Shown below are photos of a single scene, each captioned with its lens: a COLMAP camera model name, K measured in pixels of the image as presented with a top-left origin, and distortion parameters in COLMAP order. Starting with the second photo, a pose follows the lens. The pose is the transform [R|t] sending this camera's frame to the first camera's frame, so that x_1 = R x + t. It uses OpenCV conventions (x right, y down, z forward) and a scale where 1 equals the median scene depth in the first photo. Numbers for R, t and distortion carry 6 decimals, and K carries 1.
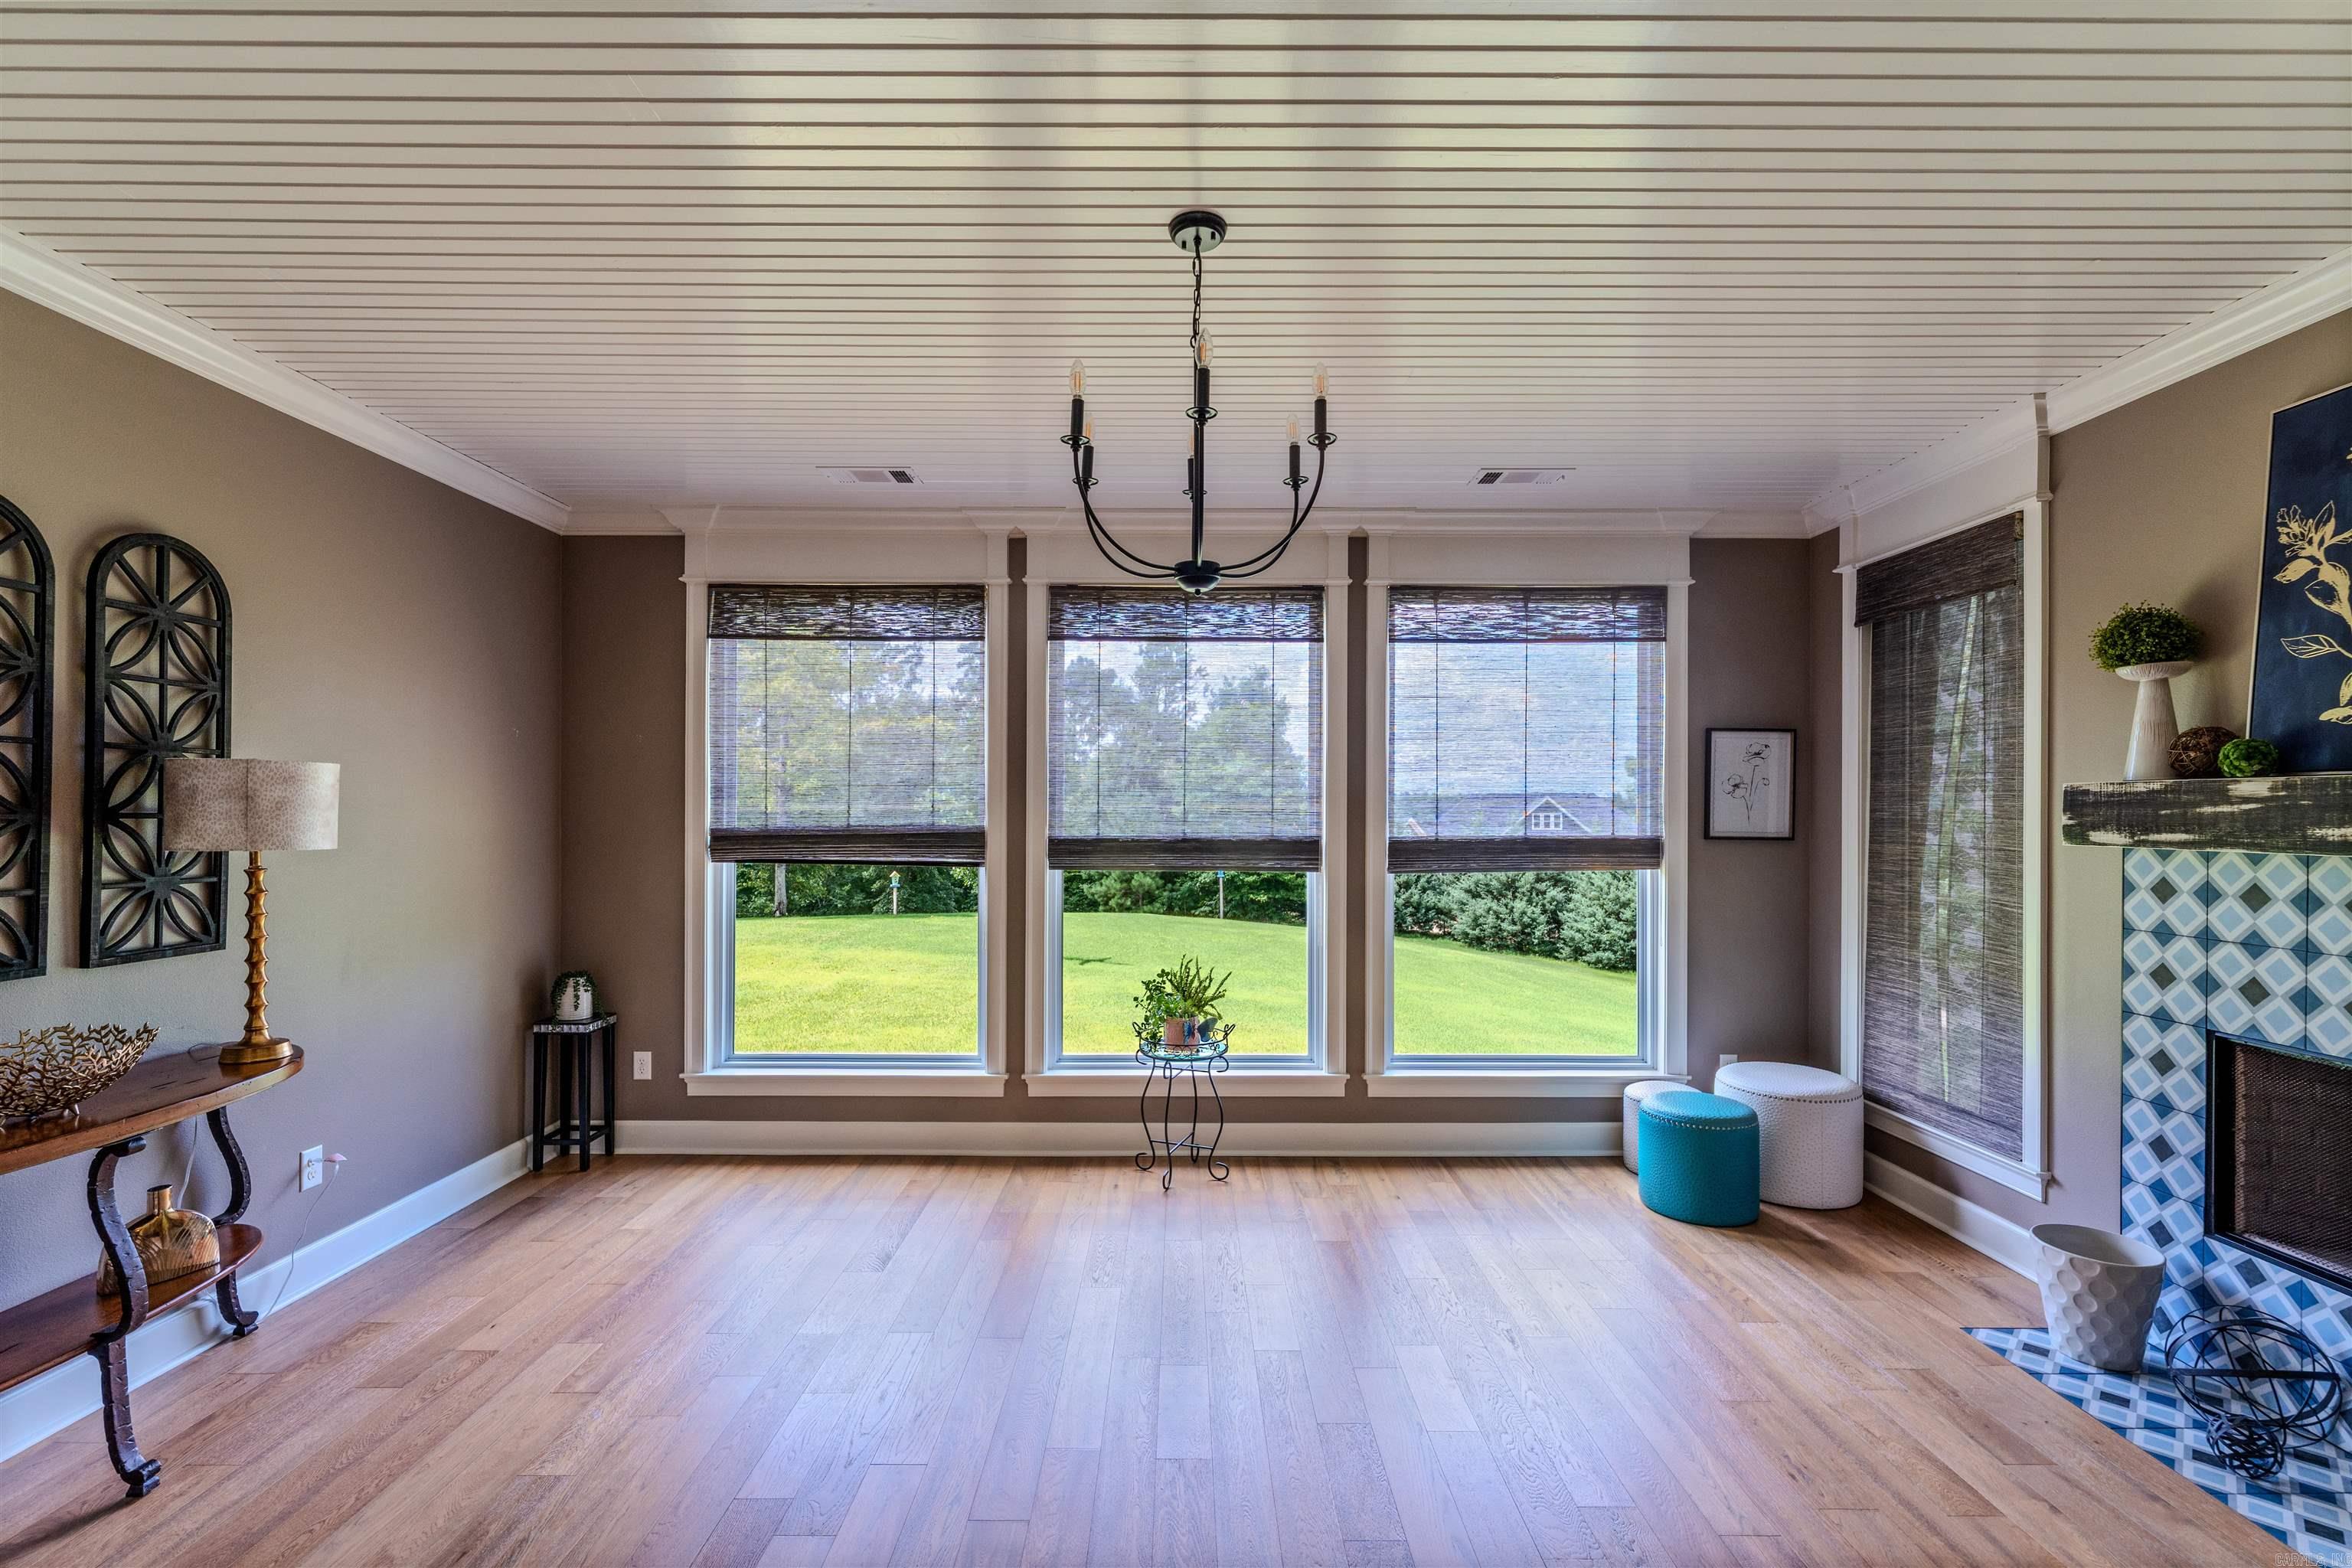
lens RADIAL K [[1026.8, 0, 1179.3], [0, 1026.8, 809.1], [0, 0, 1]] dist [-0.000764, -0.000136]
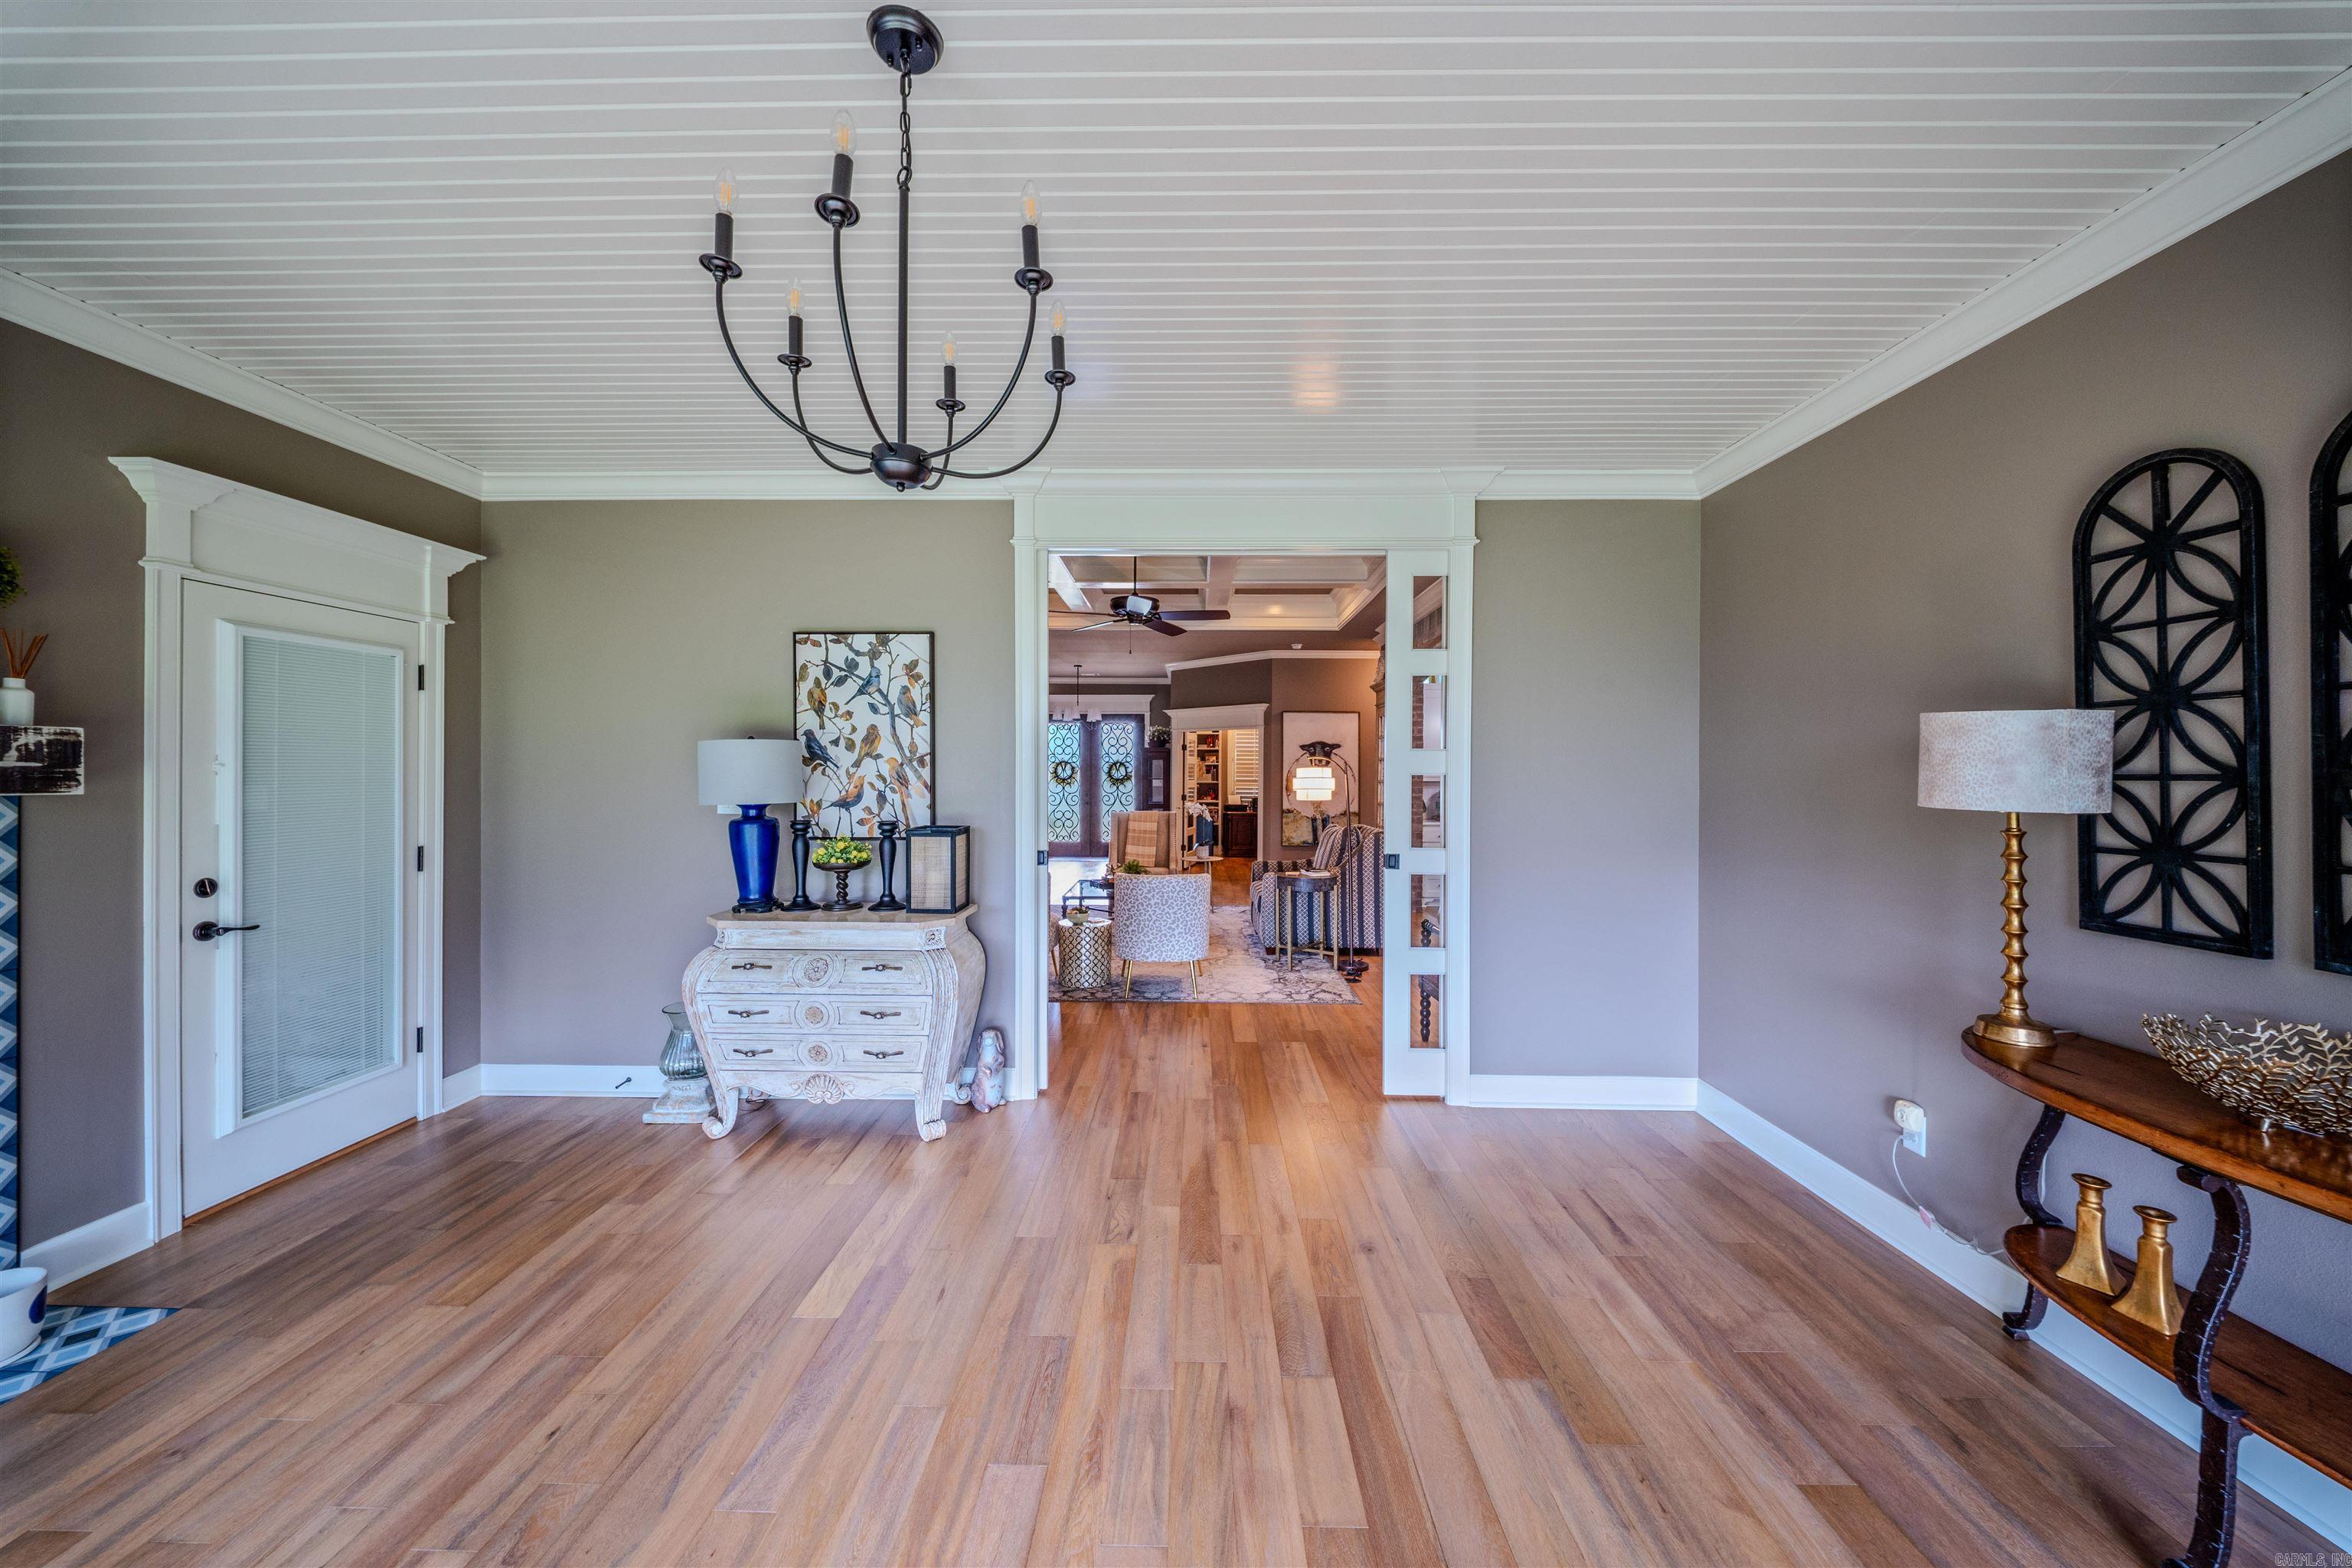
lens RADIAL K [[822.6, 0, 1177.5], [0, 822.6, 766.1], [0, 0, 1]] dist [-0.000848, -0.000496]
pose [[-0.999714, -0.008547, 0.022323, -0.145267], [-0.008861, 0.999863, -0.013985, 0.010785], [-0.022200, -0.014179, -0.999653, 1.343212]]
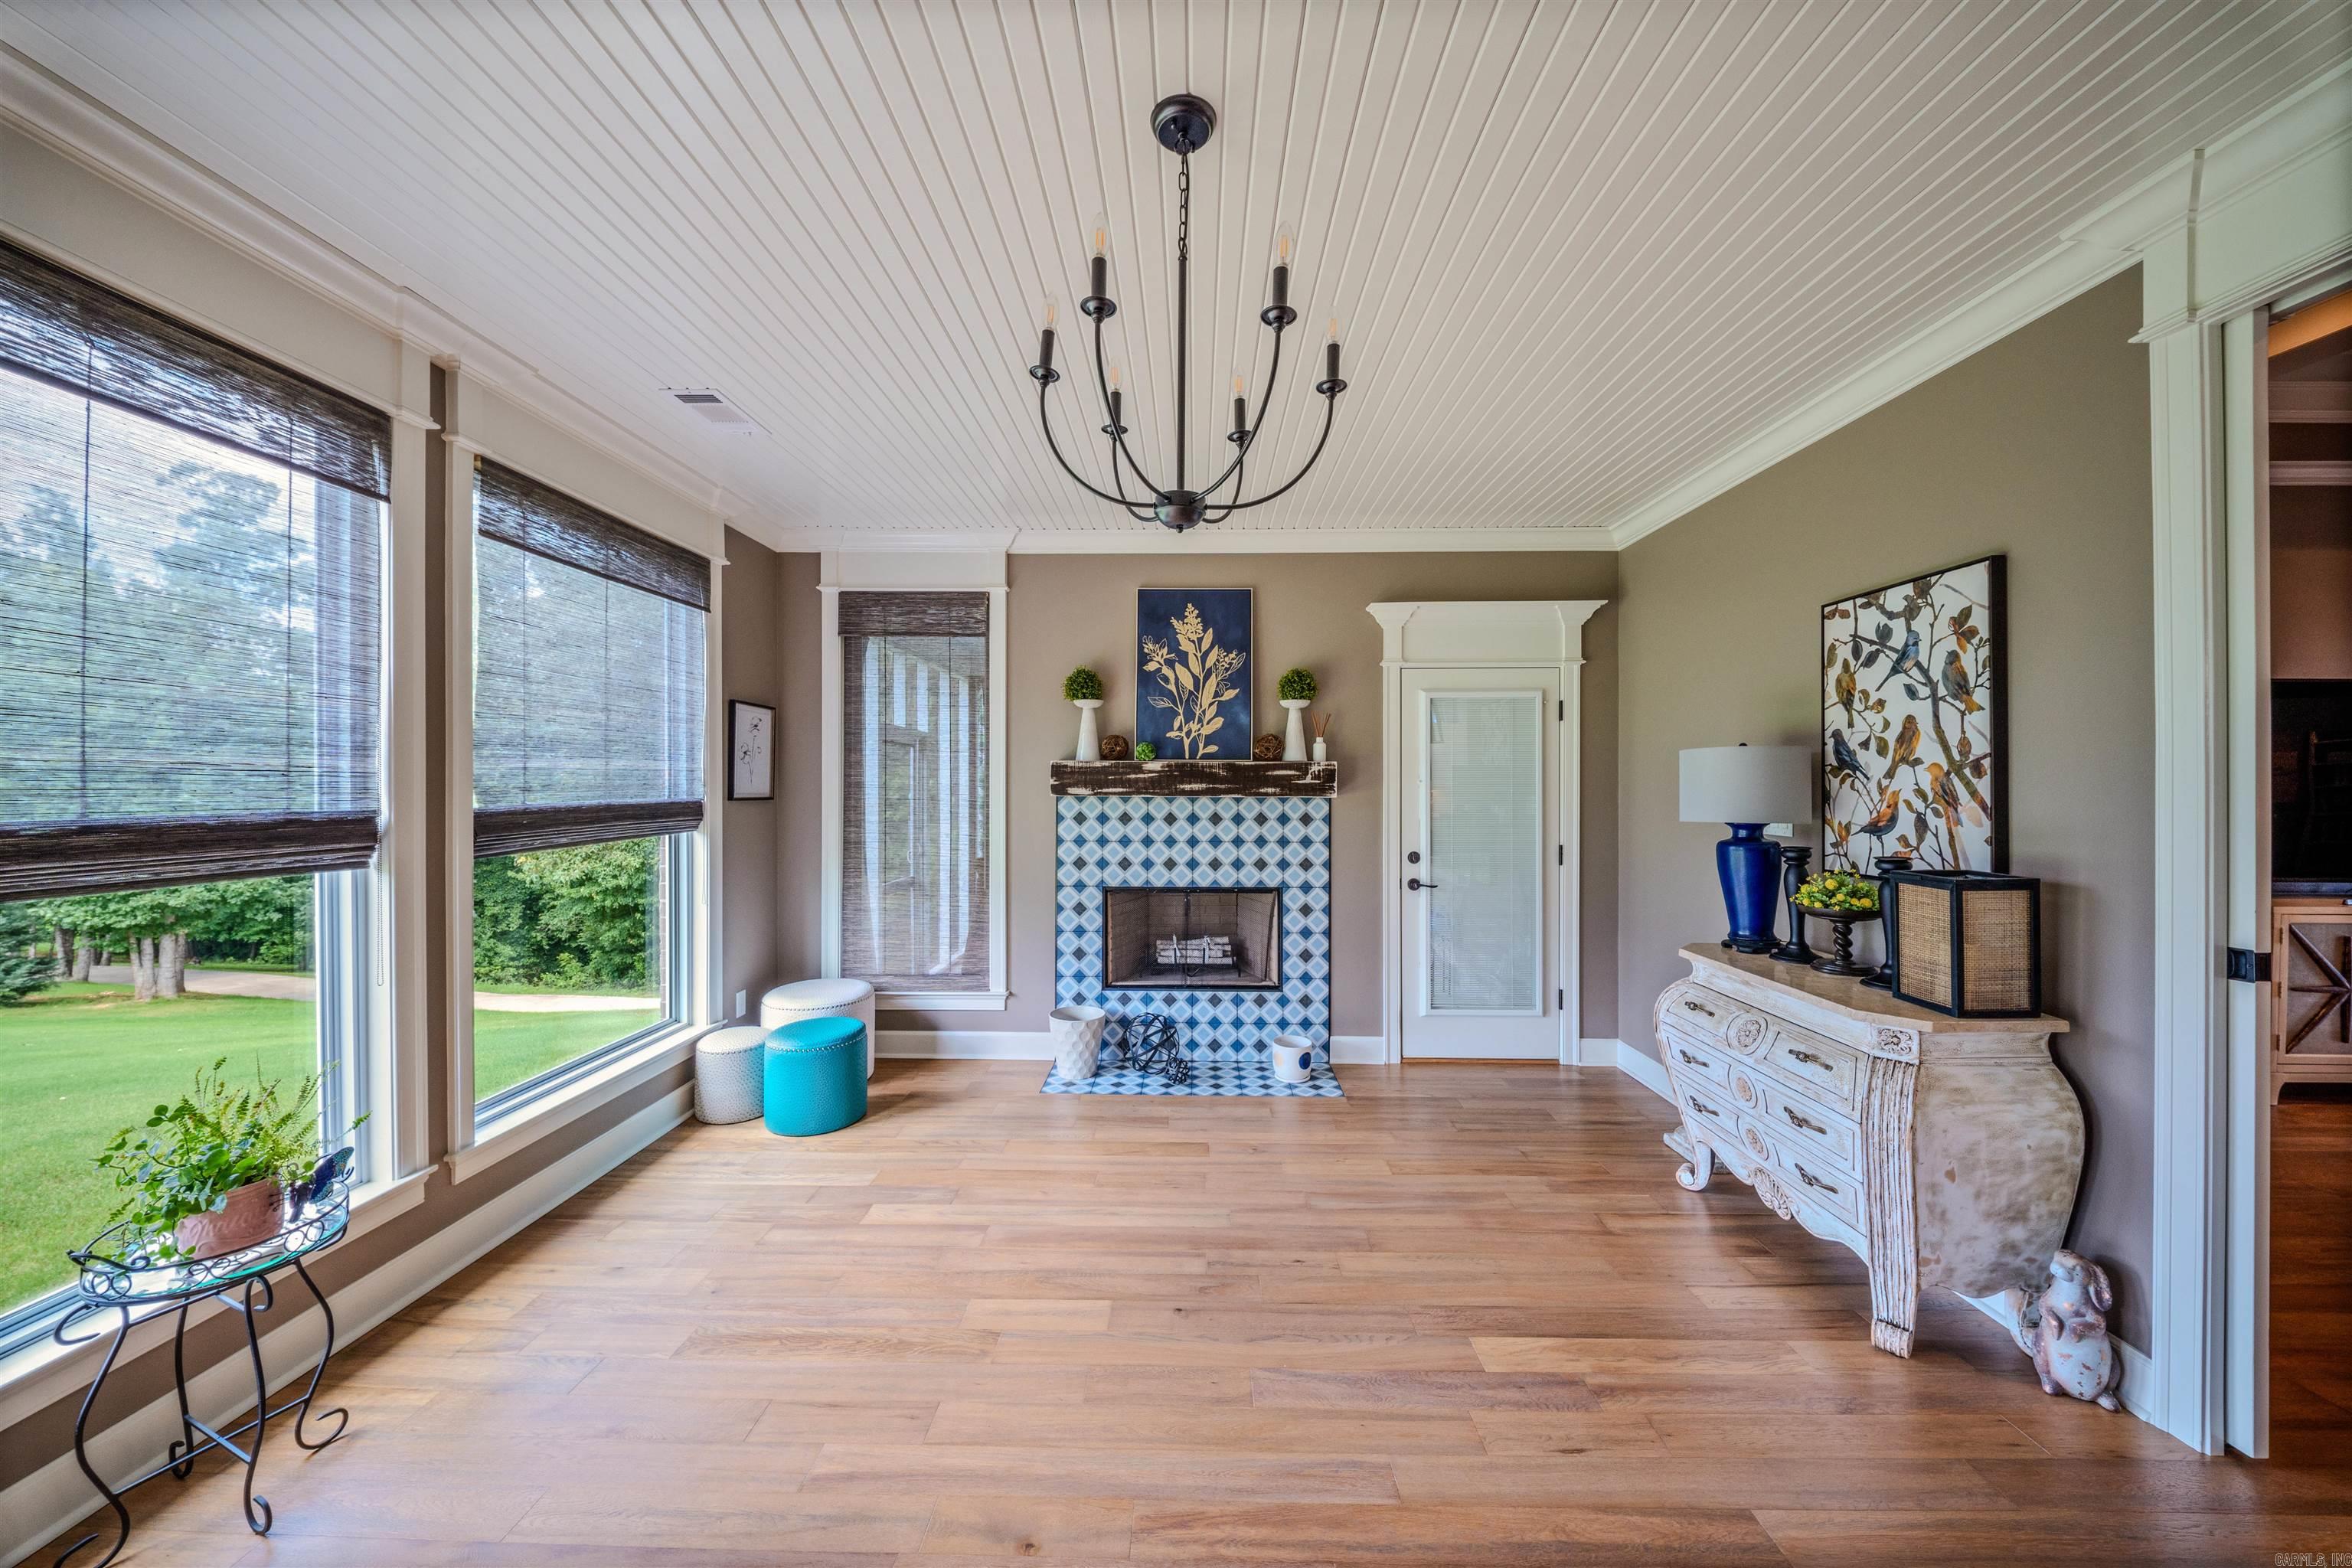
lens RADIAL K [[822.6, 0, 1184.4], [0, 822.6, 785.0], [0, 0, 1]] dist [-0.000848, -0.000496]
pose [[0.014006, -0.005842, 0.999885, -0.563283], [-0.007461, 0.999954, 0.005947, 0.006545], [-0.999874, -0.007544, 0.013962, 0.786160]]
